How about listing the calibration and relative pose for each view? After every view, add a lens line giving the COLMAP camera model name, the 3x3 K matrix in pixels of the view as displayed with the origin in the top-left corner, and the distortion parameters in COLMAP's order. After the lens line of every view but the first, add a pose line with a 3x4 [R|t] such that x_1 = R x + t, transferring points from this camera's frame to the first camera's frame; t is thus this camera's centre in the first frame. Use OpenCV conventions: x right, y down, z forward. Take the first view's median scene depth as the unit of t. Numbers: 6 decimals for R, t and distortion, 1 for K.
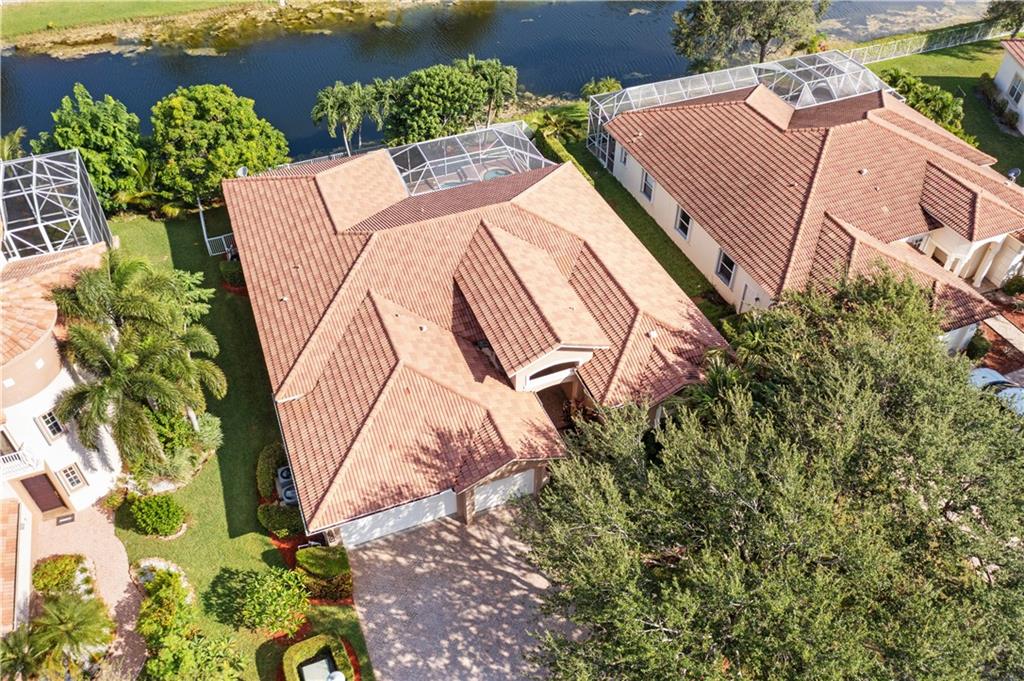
lens RADIAL K [[806.3, 0, 511.6], [0, 806.3, 340.5], [0, 0, 1]] dist [-0.015090, 0.009600]
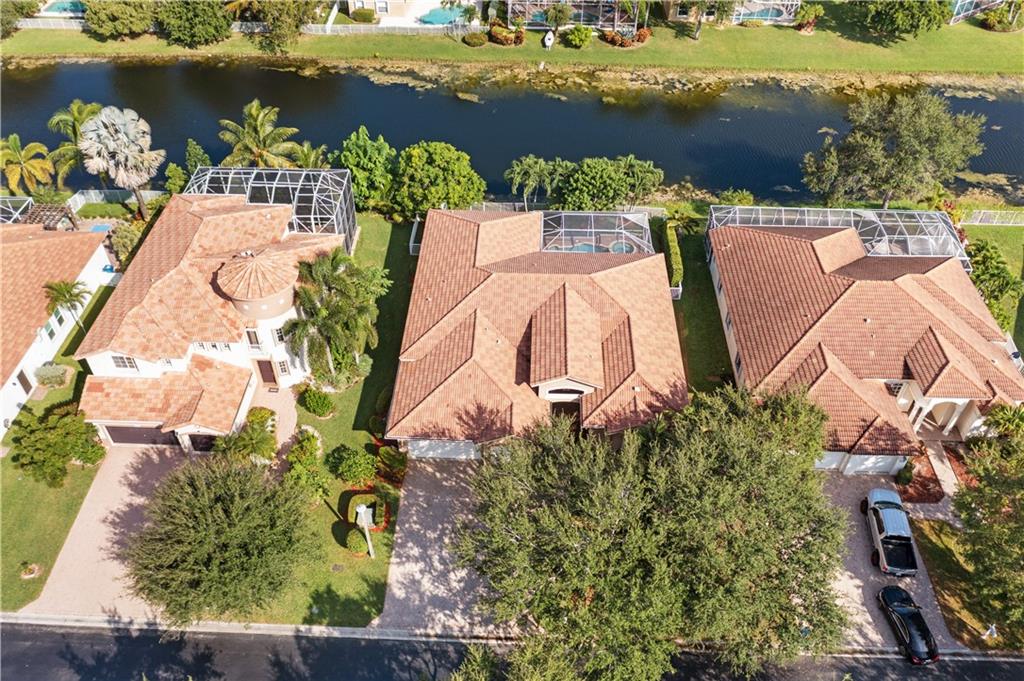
lens RADIAL K [[806.3, 0, 512.2], [0, 806.3, 341.9], [0, 0, 1]] dist [-0.015090, 0.009600]
pose [[0.915164, 0.279942, -0.290011, 0.339154], [-0.280266, 0.959033, 0.041324, -0.080020], [0.289699, 0.043462, 0.956131, -0.447952]]
